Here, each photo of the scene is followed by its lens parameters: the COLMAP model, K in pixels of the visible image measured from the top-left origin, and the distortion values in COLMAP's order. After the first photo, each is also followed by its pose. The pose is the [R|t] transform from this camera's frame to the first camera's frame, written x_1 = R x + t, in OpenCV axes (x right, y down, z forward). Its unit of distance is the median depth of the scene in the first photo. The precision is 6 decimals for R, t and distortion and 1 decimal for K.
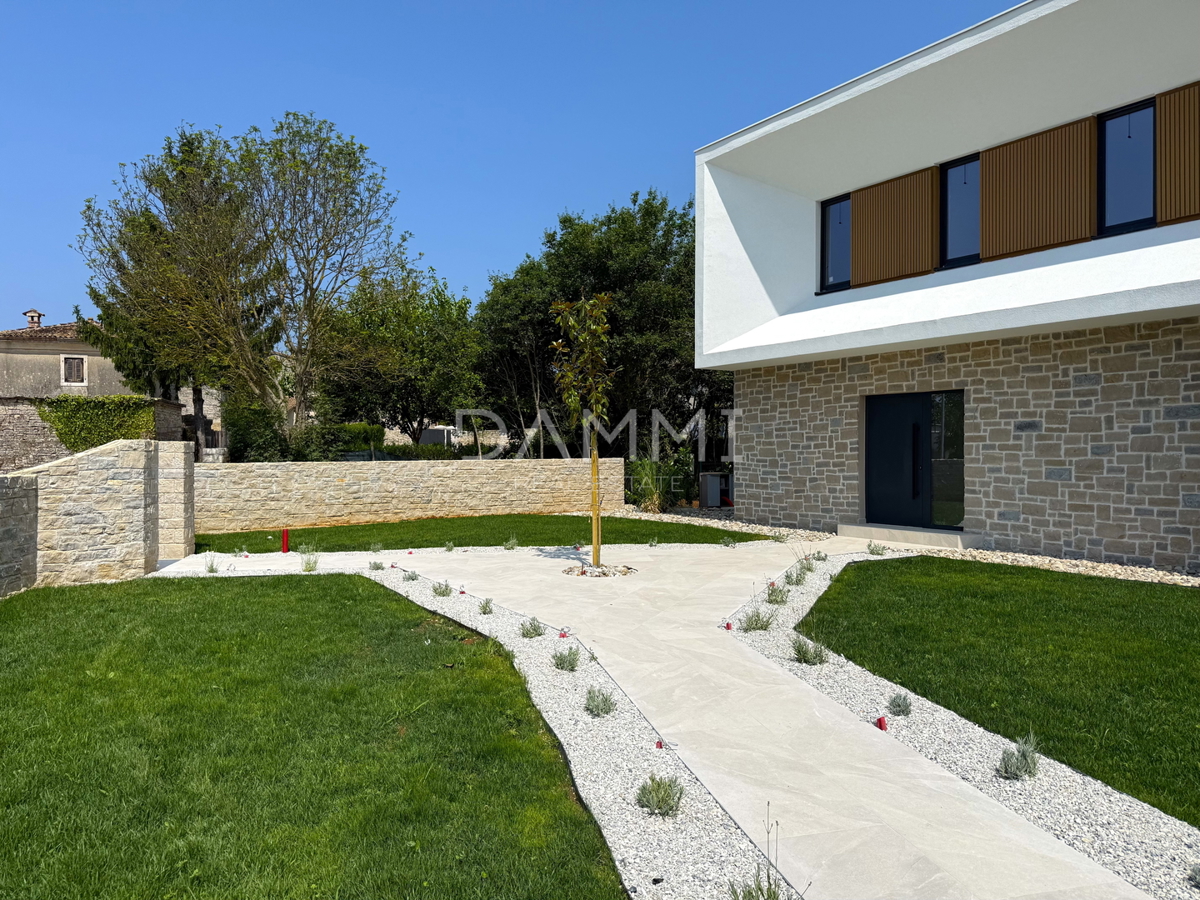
lens RADIAL K [[837.5, 0, 593.1], [0, 837.5, 452.6], [0, 0, 1]] dist [0.113364, -0.156686]
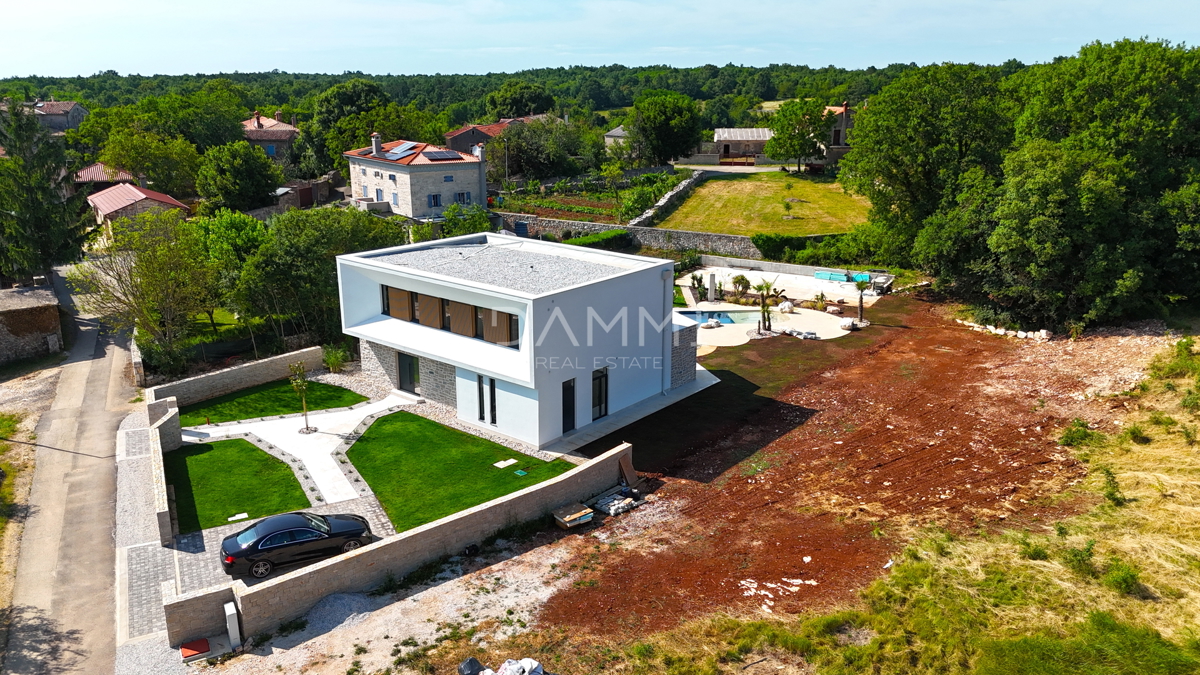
lens RADIAL K [[882.6, 0, 600.0], [0, 882.6, 337.5], [0, 0, 1]] dist [0.073118, -0.076152]
pose [[0.958128, -0.074742, 0.276414, 0.137009], [-0.003368, 0.962324, 0.271886, -0.994405], [-0.286321, -0.261432, 0.921777, -2.185184]]
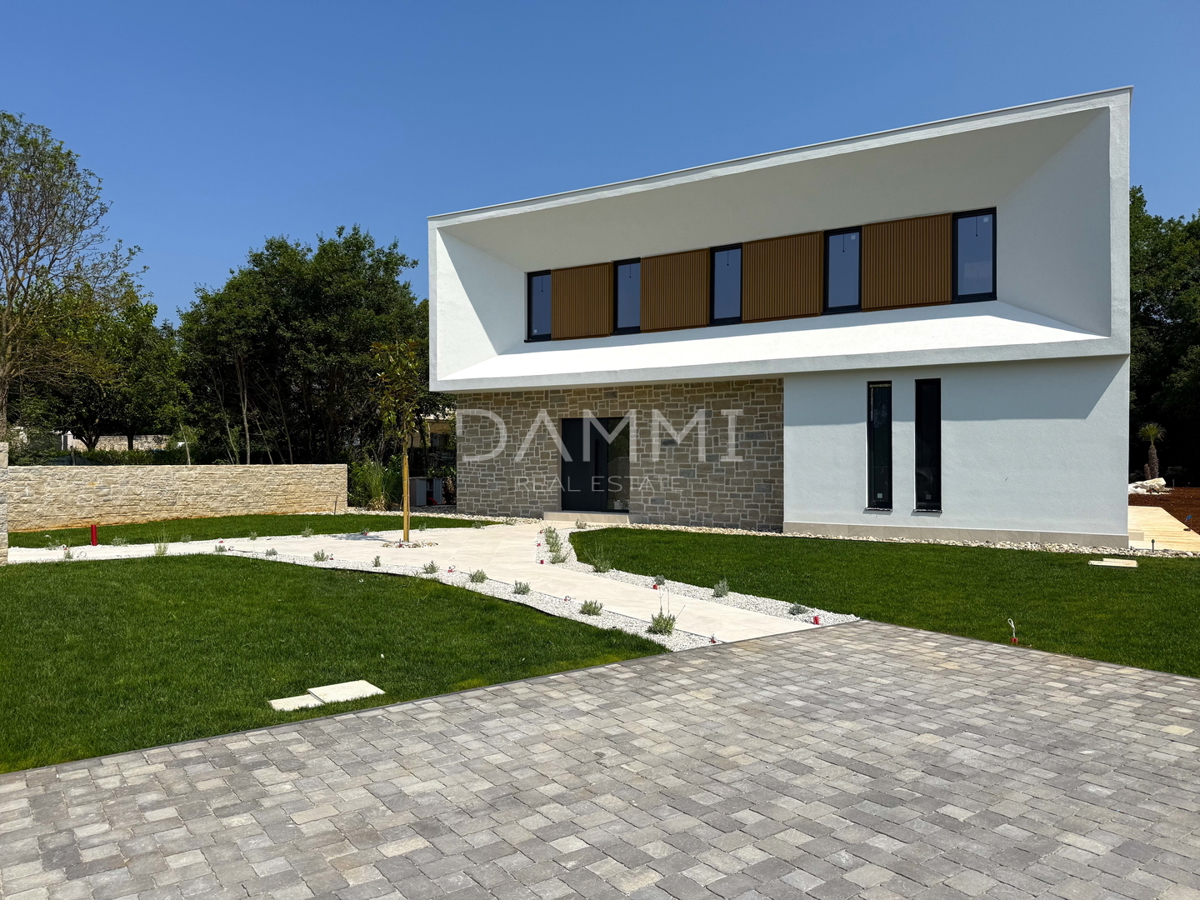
lens RADIAL K [[837.5, 0, 593.1], [0, 837.5, 452.6], [0, 0, 1]] dist [0.113364, -0.156686]
pose [[0.900962, 0.009797, 0.433787, -0.224567], [-0.004171, 0.999894, -0.013921, 0.007366], [-0.433877, 0.010733, 0.900908, -0.252333]]
